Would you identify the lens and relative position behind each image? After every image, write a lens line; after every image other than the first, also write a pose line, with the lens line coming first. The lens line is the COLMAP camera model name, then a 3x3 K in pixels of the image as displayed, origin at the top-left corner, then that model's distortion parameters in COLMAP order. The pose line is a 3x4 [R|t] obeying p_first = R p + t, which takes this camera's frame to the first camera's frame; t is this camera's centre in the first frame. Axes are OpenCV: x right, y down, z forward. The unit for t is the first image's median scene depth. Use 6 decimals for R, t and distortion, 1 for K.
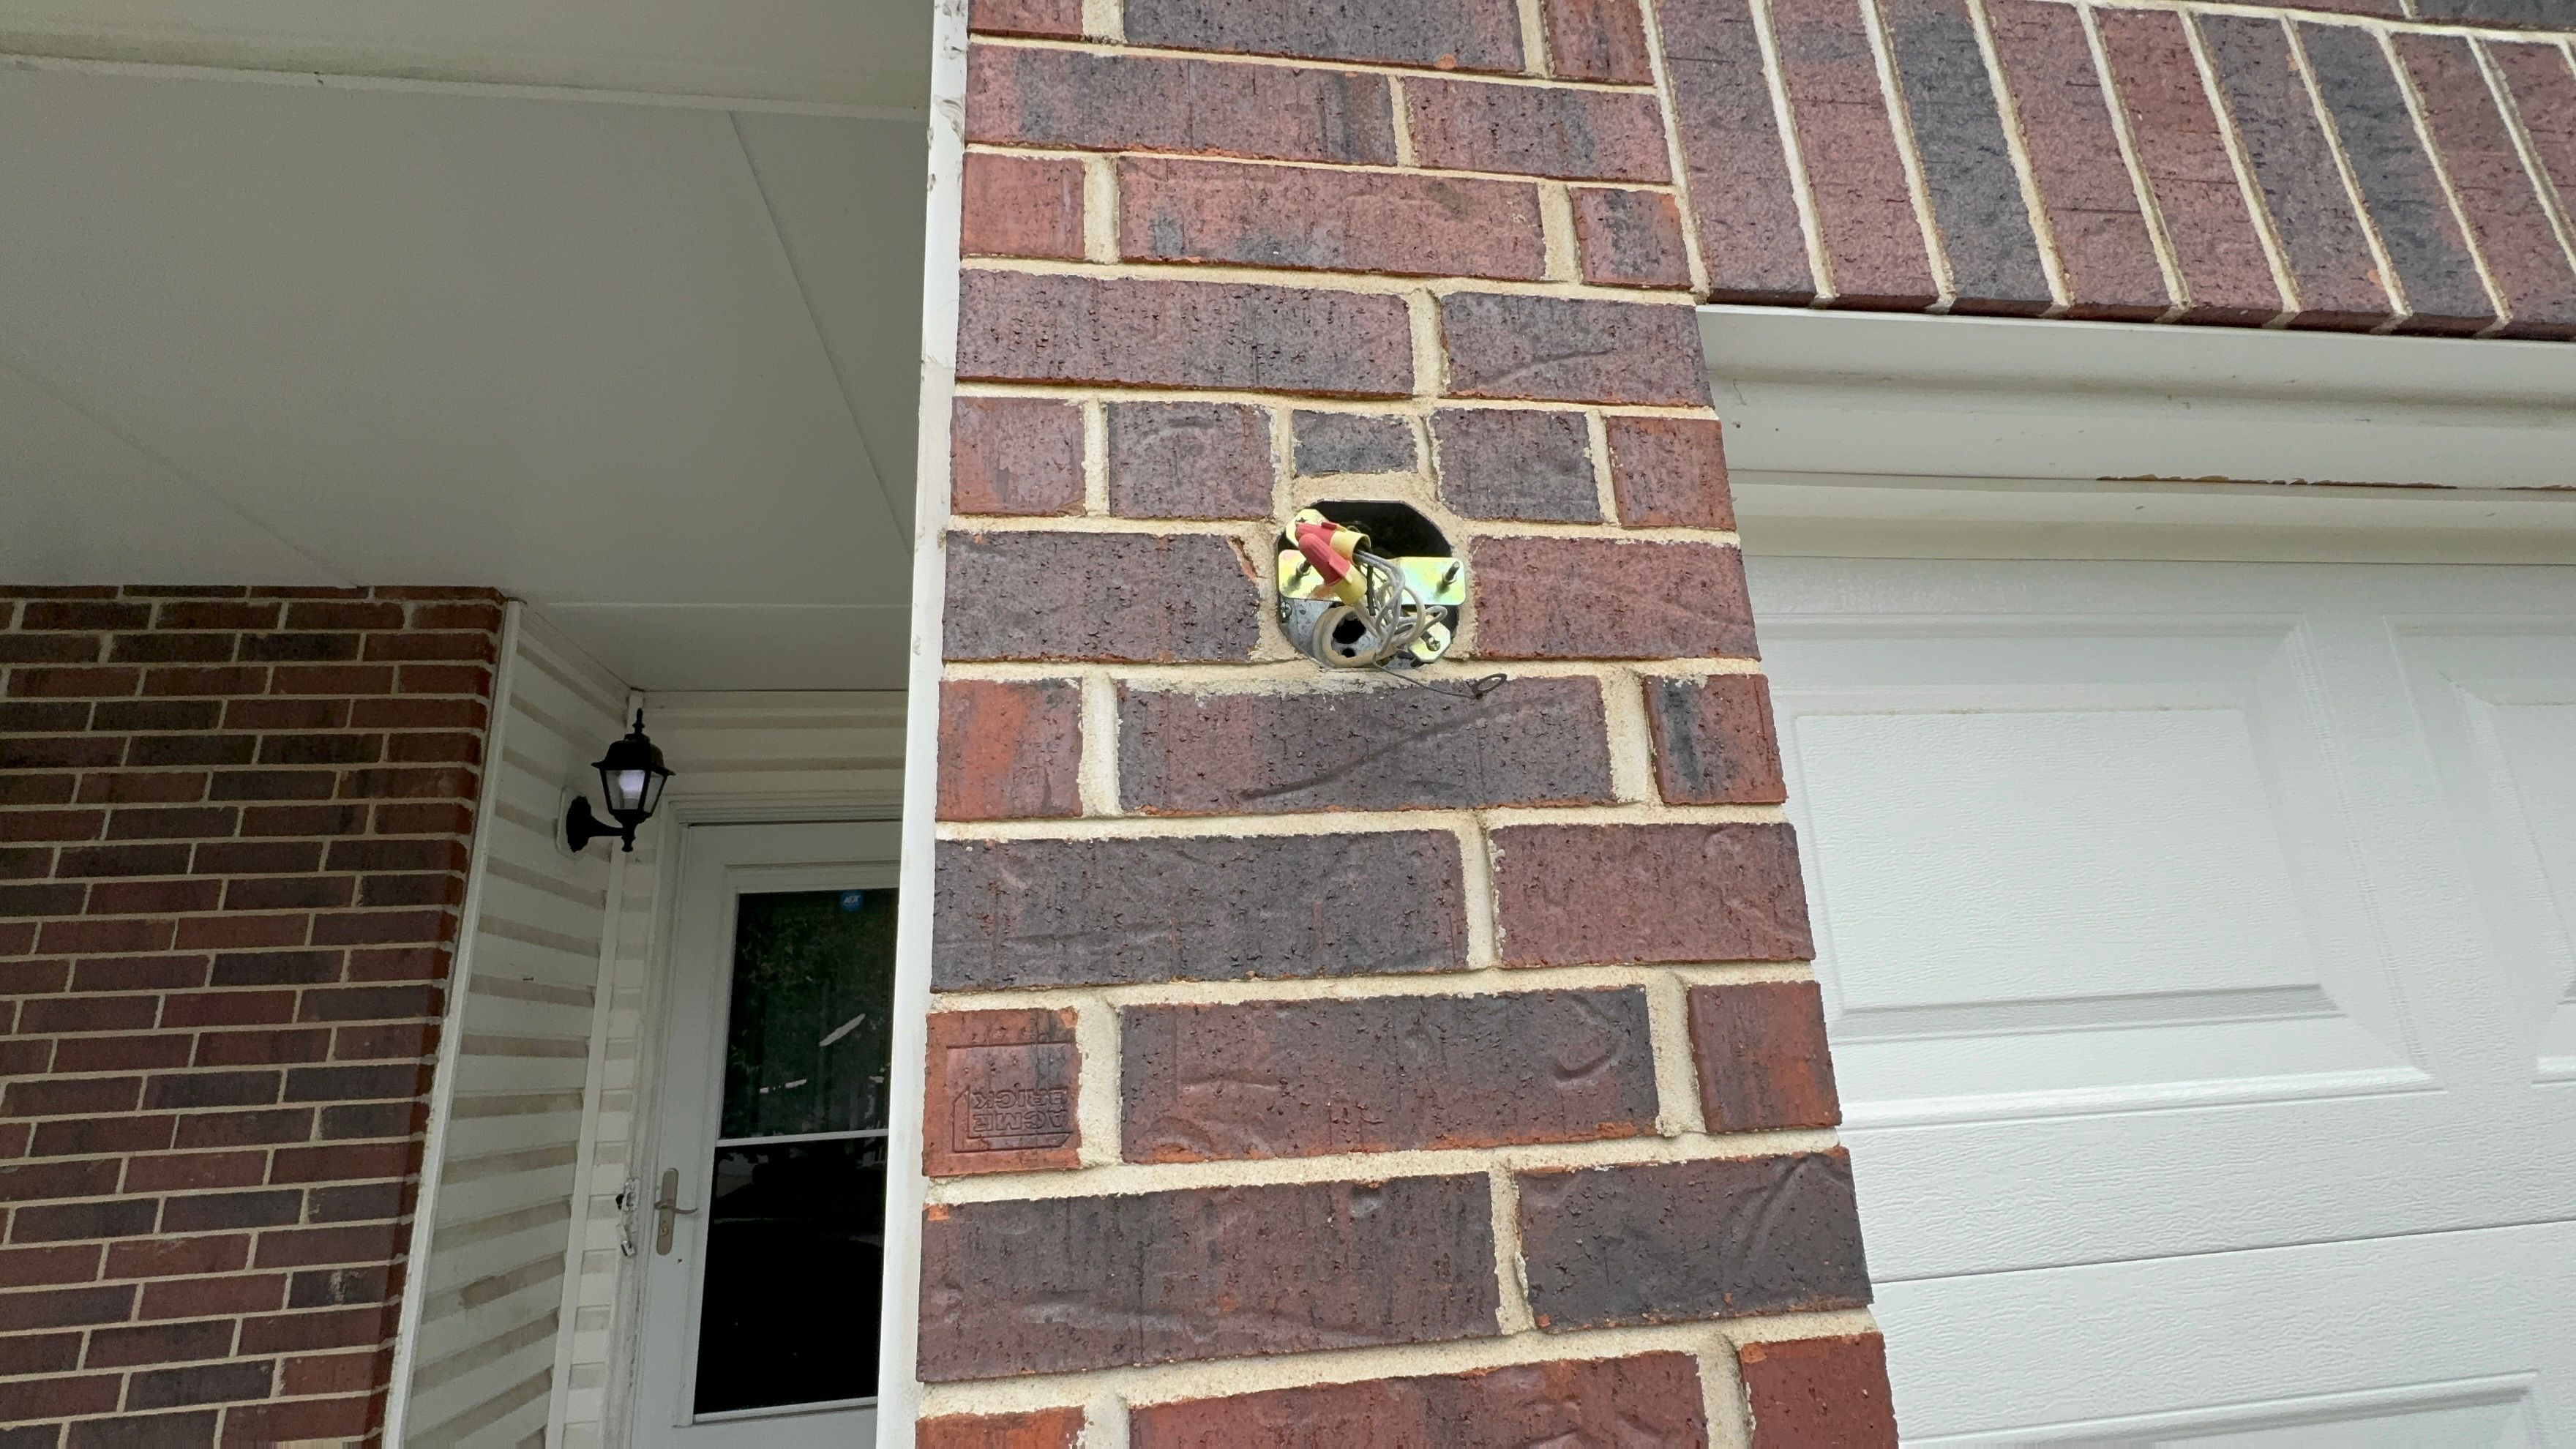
lens RADIAL K [[1174.3, 0, 1299.5], [0, 1174.3, 723.2], [0, 0, 1]] dist [-0.003807, 0.000015]
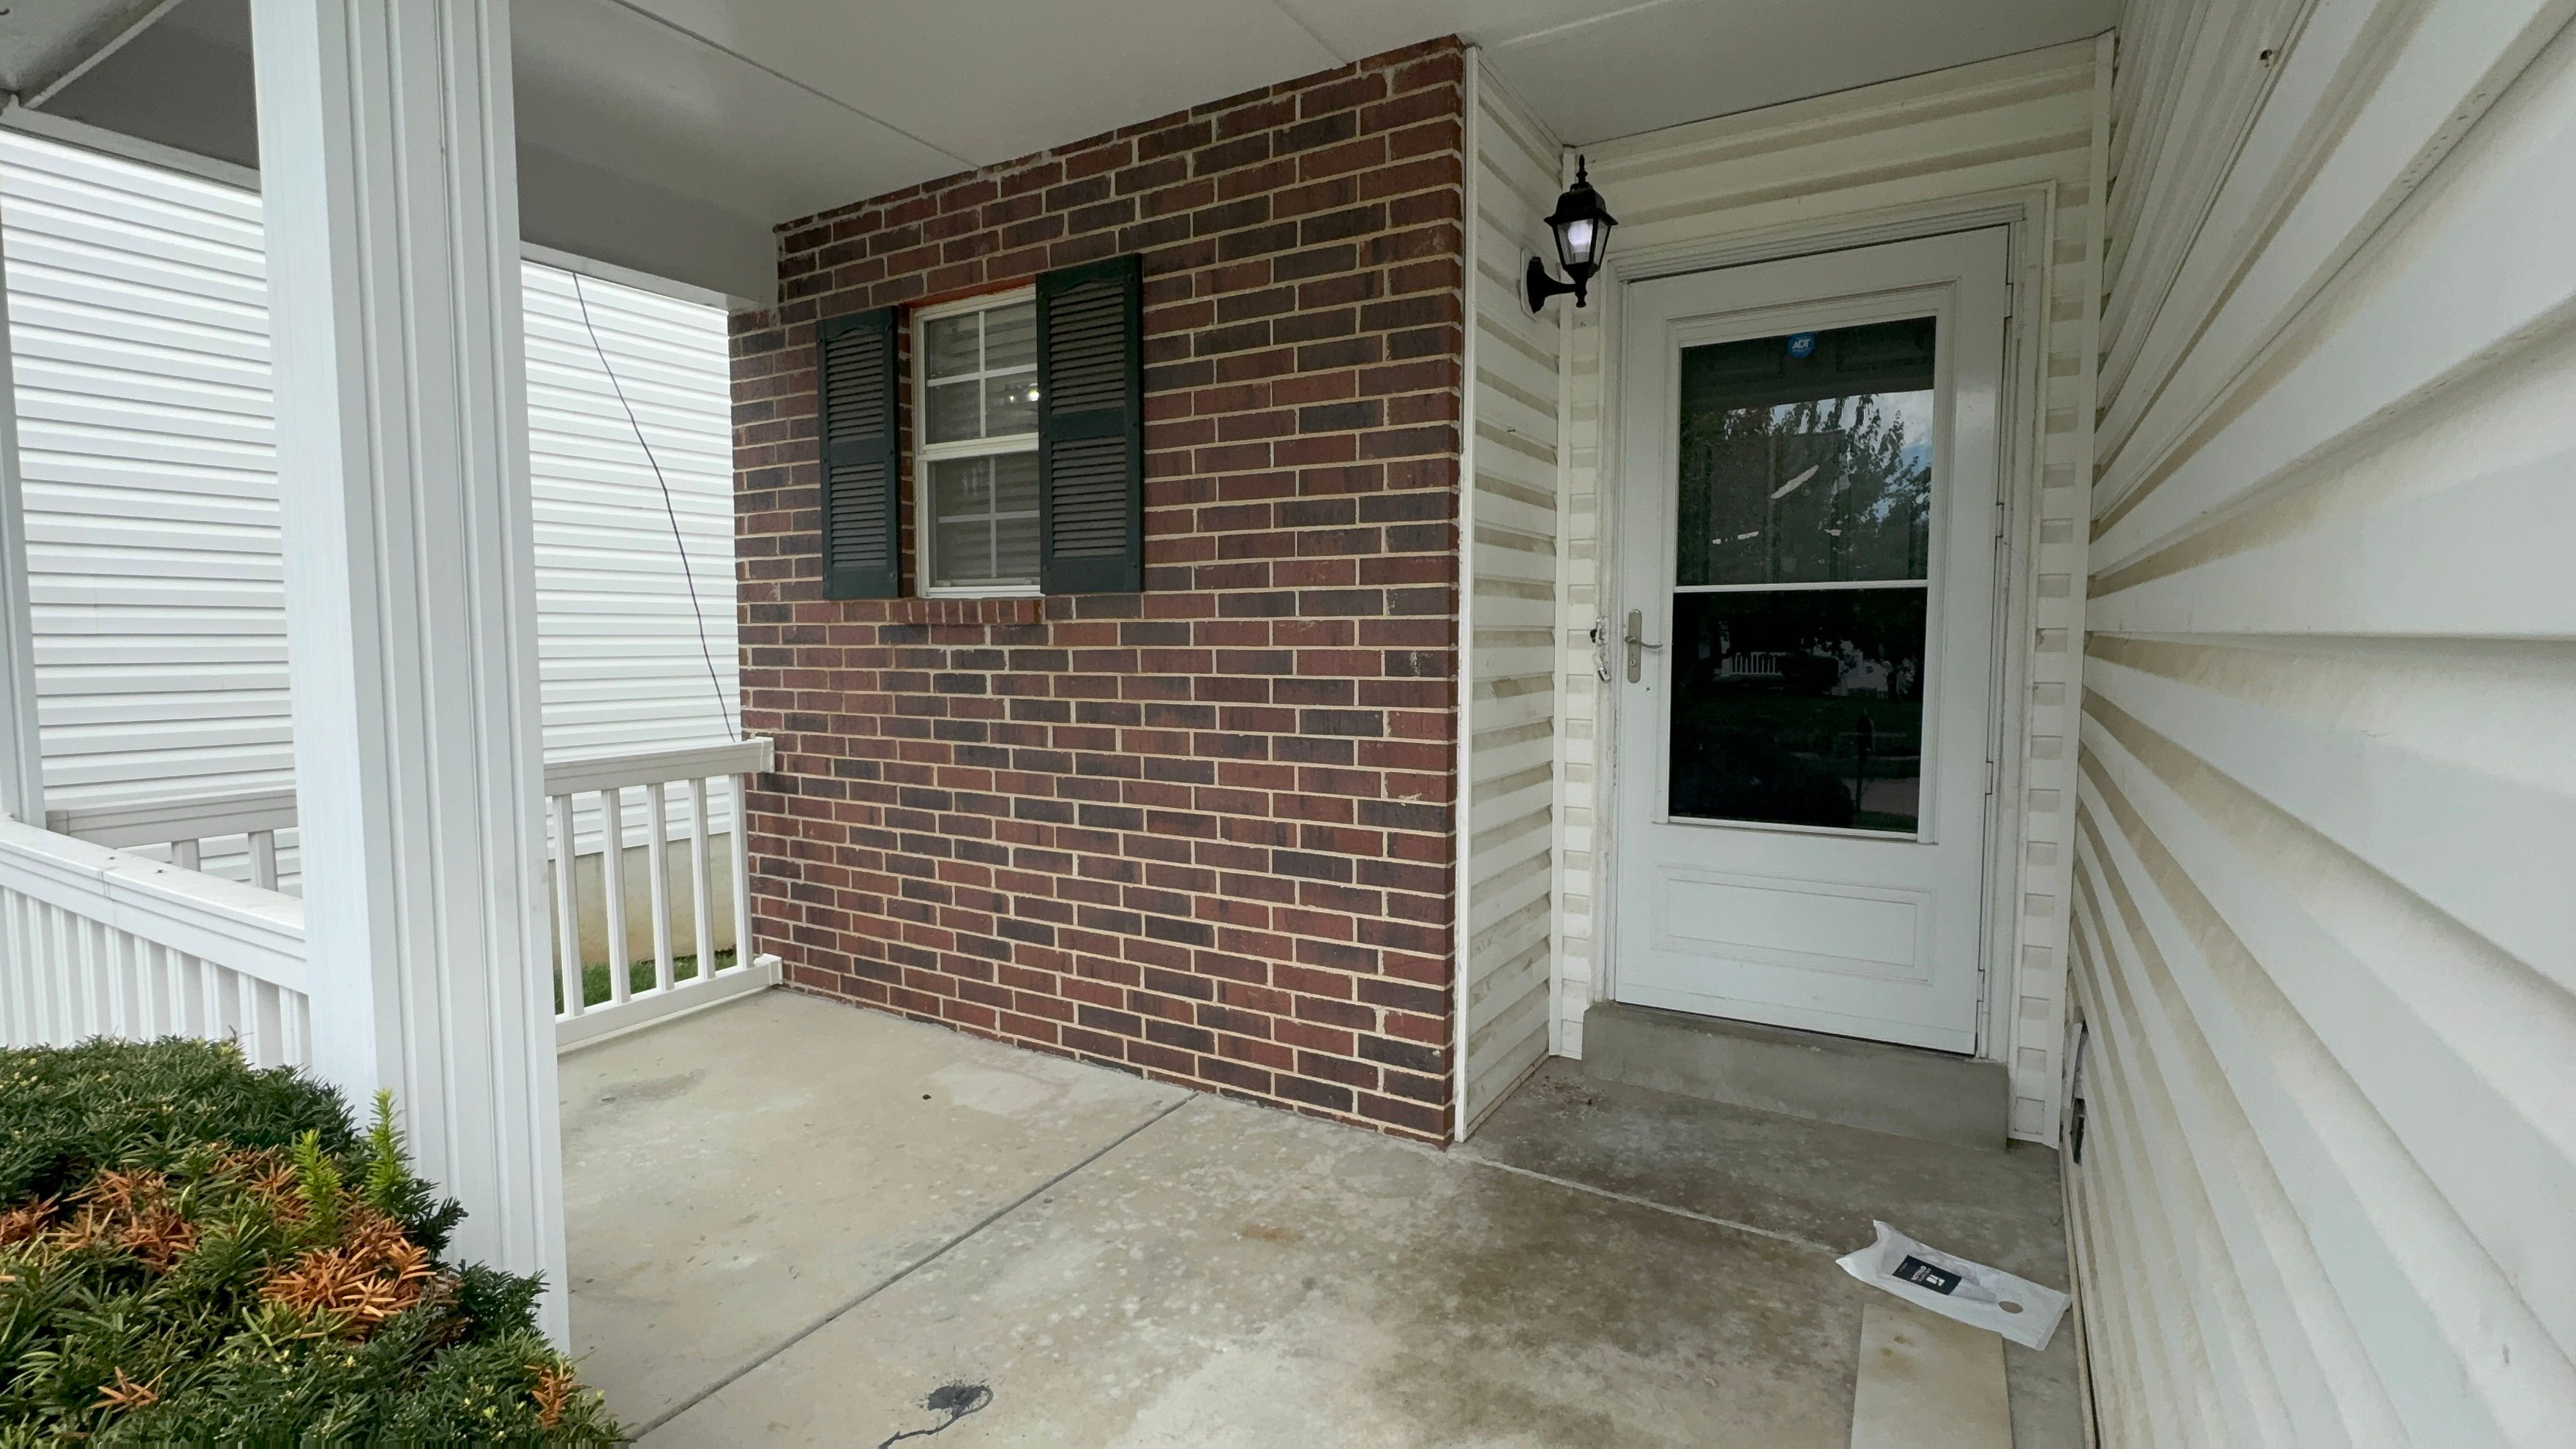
lens RADIAL K [[1174.3, 0, 1290.6], [0, 1174.3, 724.3], [0, 0, 1]] dist [-0.003807, 0.000015]
pose [[0.777427, 0.099410, -0.621067, -0.117452], [0.136120, 0.937438, 0.320440, 0.104594], [0.614067, -0.333659, 0.715258, -0.008784]]
